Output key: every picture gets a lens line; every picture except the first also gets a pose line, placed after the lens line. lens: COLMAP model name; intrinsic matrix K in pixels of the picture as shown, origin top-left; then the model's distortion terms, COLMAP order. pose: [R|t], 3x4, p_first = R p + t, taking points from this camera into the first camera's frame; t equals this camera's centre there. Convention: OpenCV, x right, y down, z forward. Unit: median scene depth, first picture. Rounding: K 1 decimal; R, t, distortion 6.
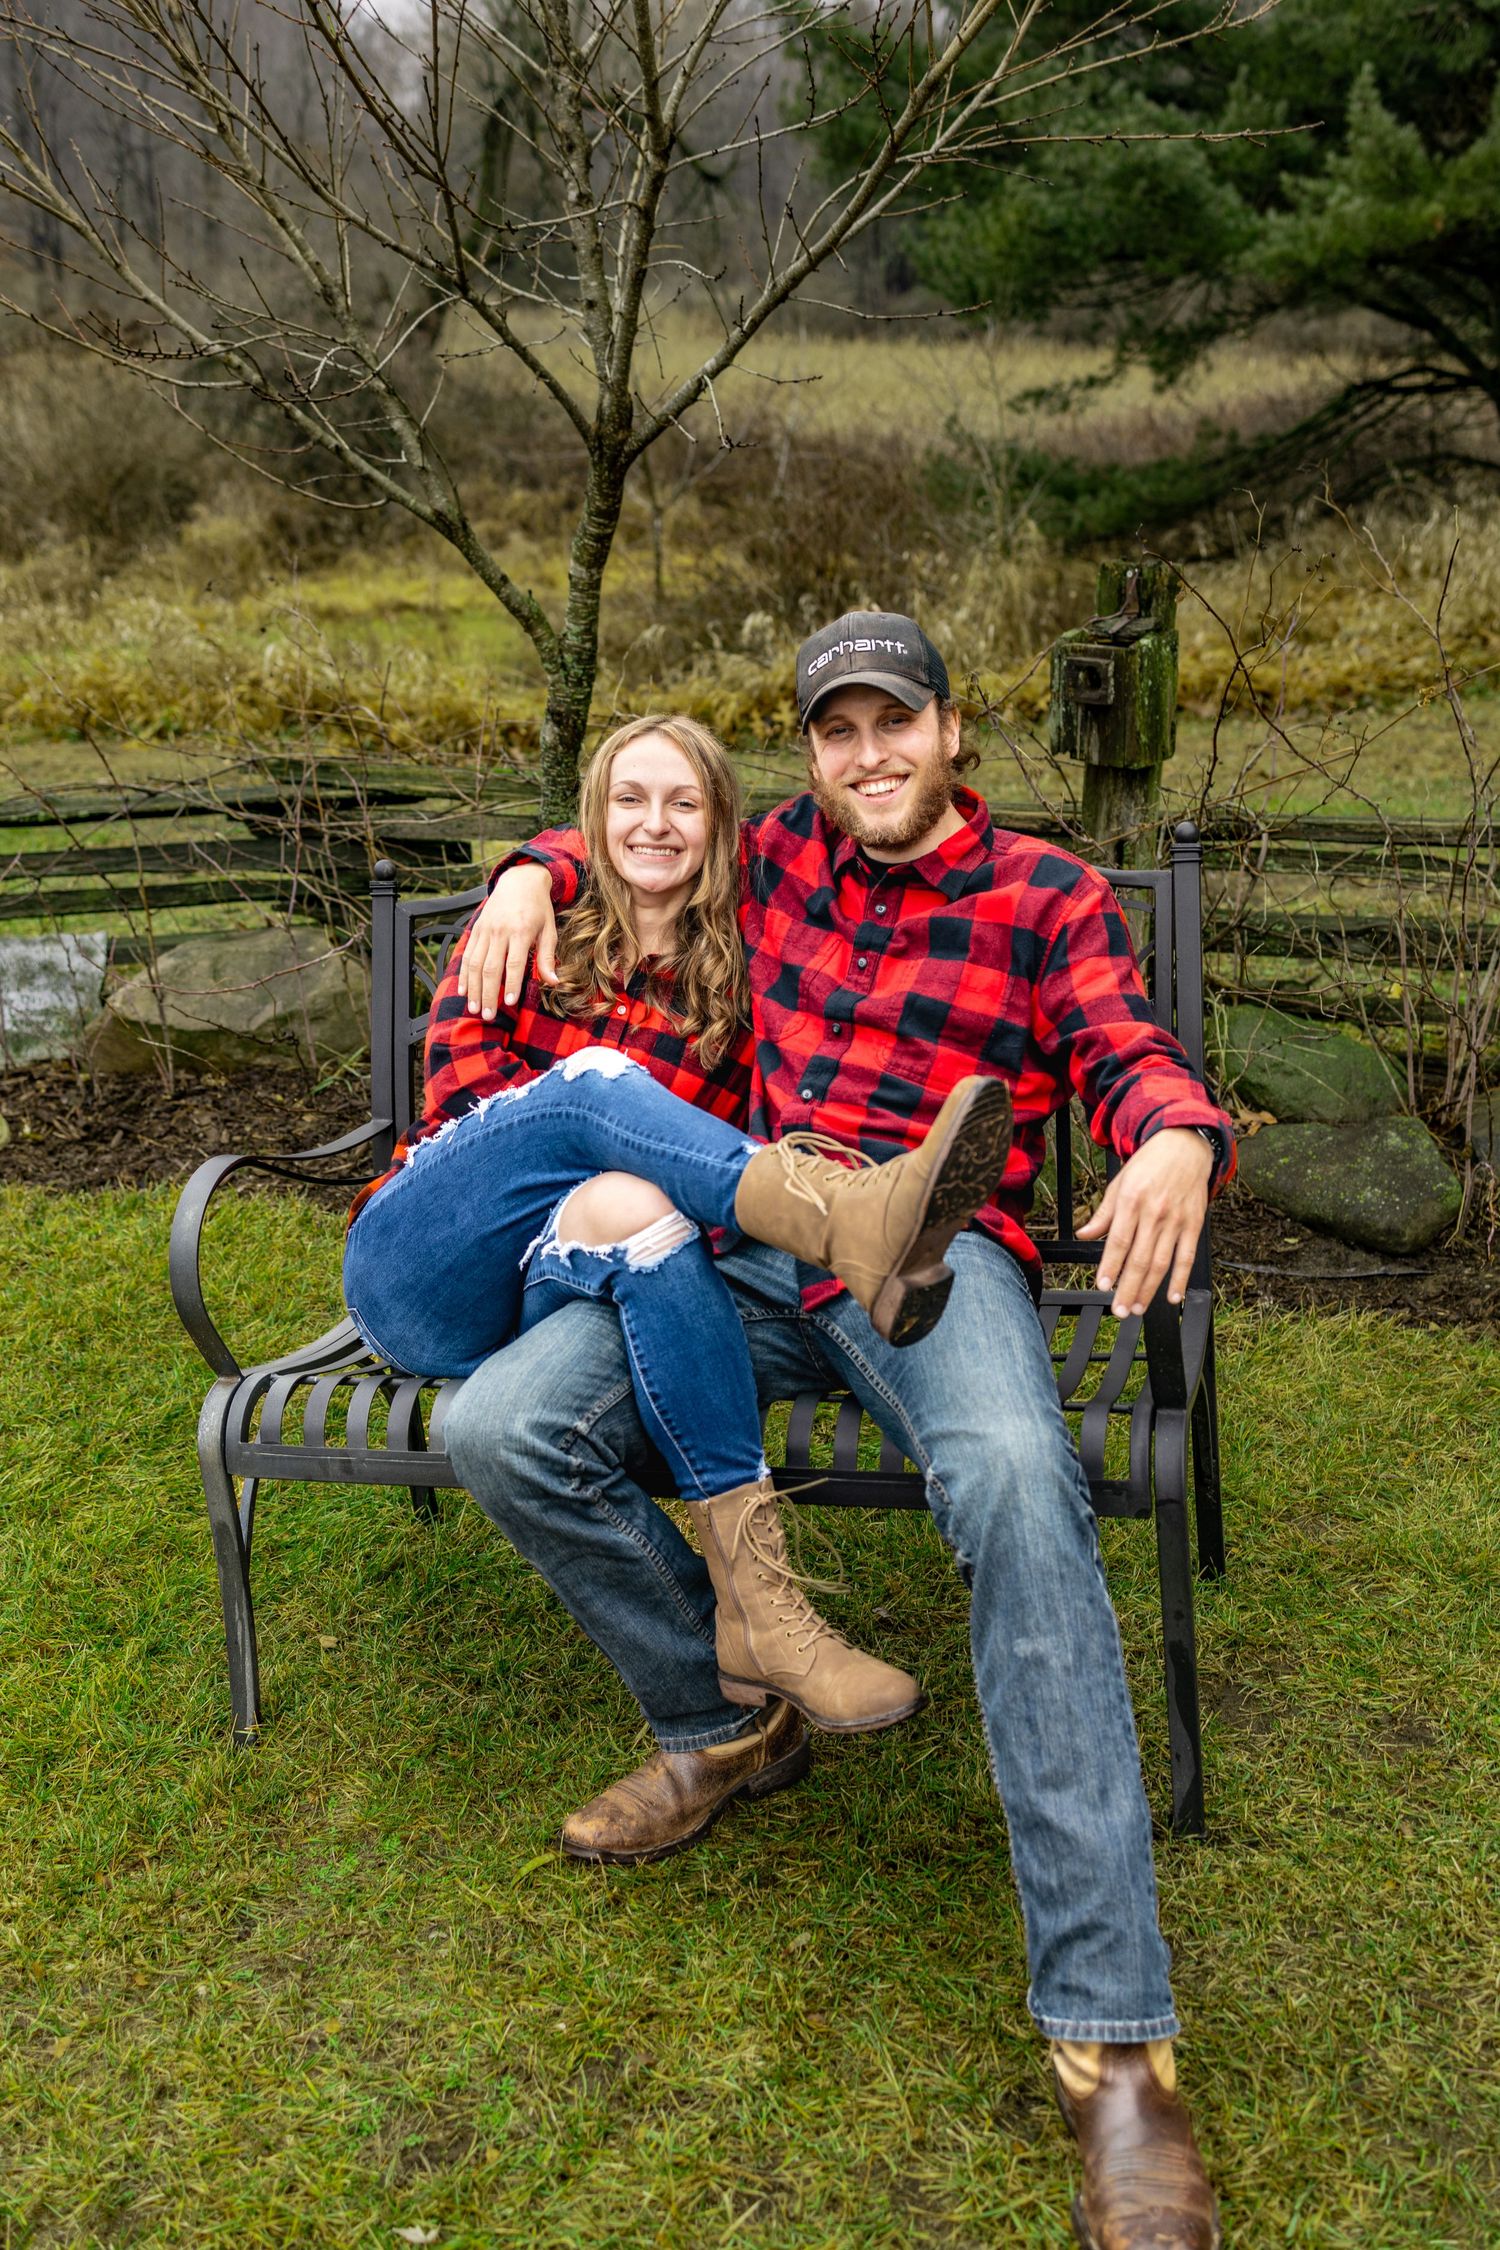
lens RADIAL K [[2248.1, 0, 742.1], [0, 2248.1, 1124.3], [0, 0, 1]] dist [0.016788, 0.000000]
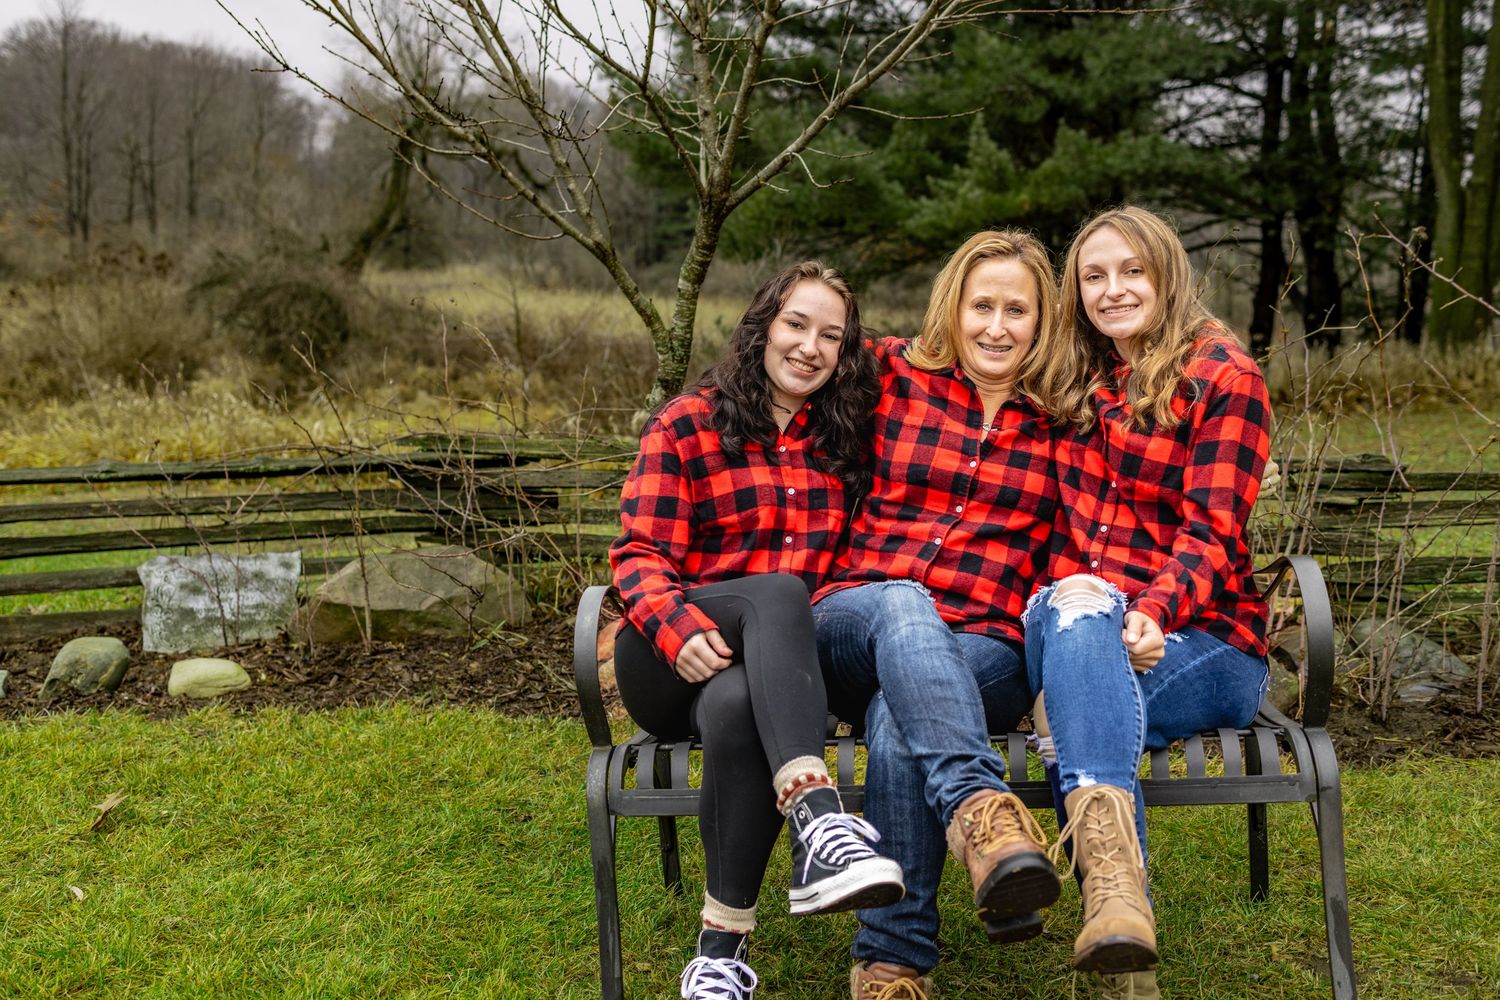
lens RADIAL K [[1498.7, 0, 749.4], [0, 1498.7, 497.1], [0, 0, 1]] dist [0.016788, 0.000000]
pose [[0.989357, 0.008511, 0.145262, -0.152513], [0.021459, 0.978839, -0.203504, 0.084637], [-0.143920, 0.204456, 0.968238, 0.045673]]
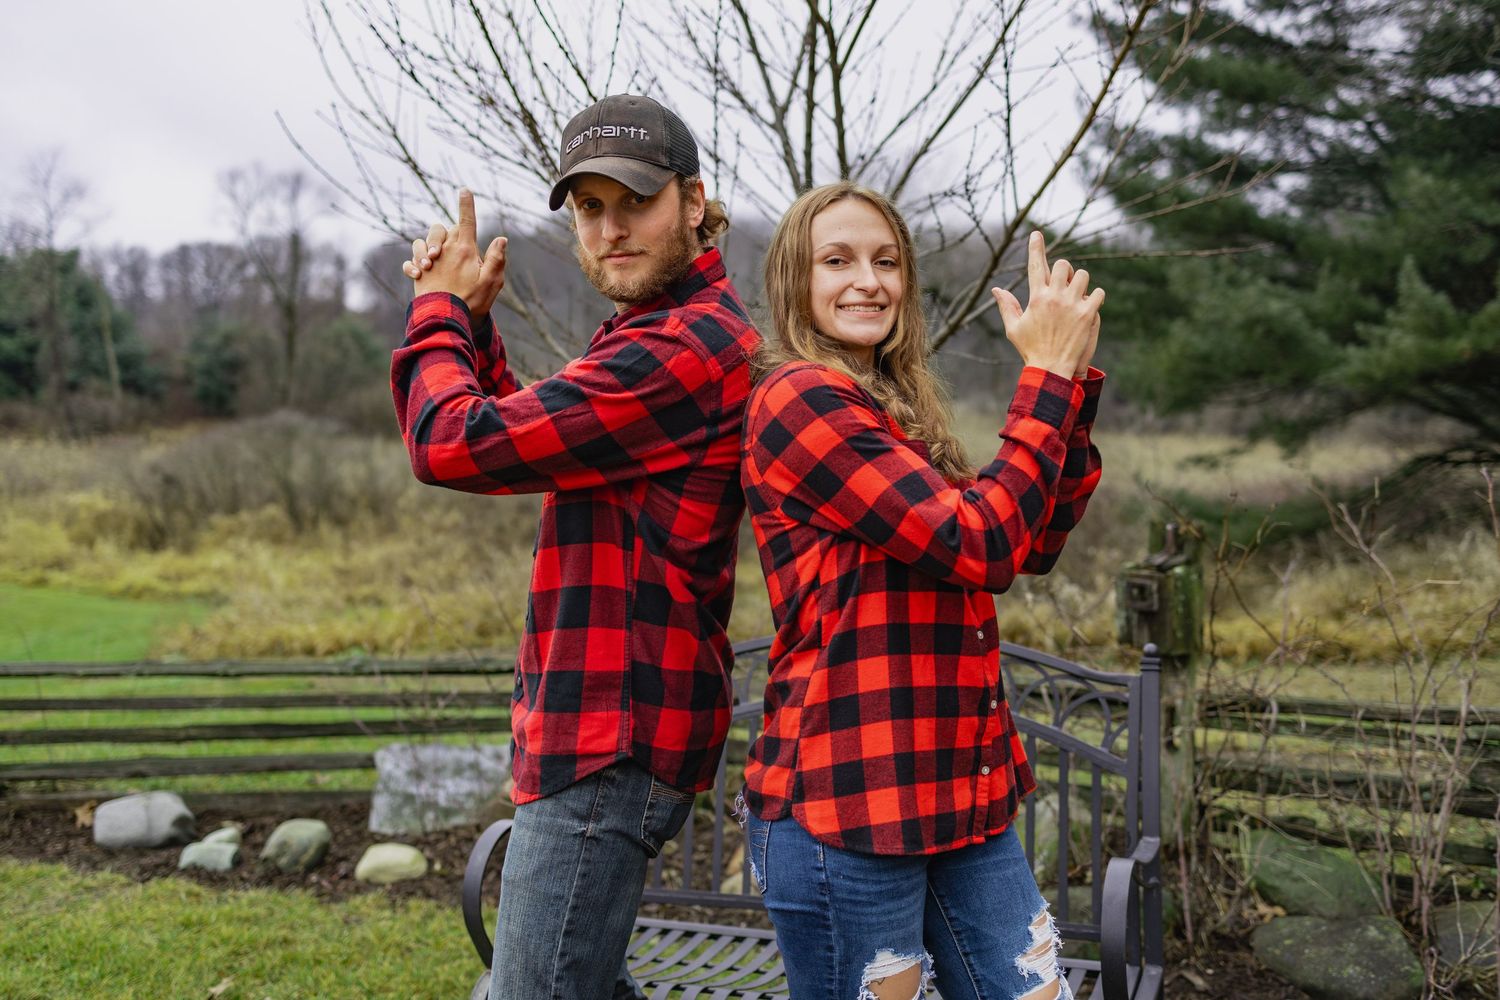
lens RADIAL K [[1498.7, 0, 746.1], [0, 1498.7, 501.9], [0, 0, 1]] dist [0.016788, 0.000000]
pose [[0.983259, 0.022515, -0.180817, 0.063625], [-0.073037, 0.957829, -0.277901, 0.031792], [0.166935, 0.286455, 0.943438, 0.005078]]
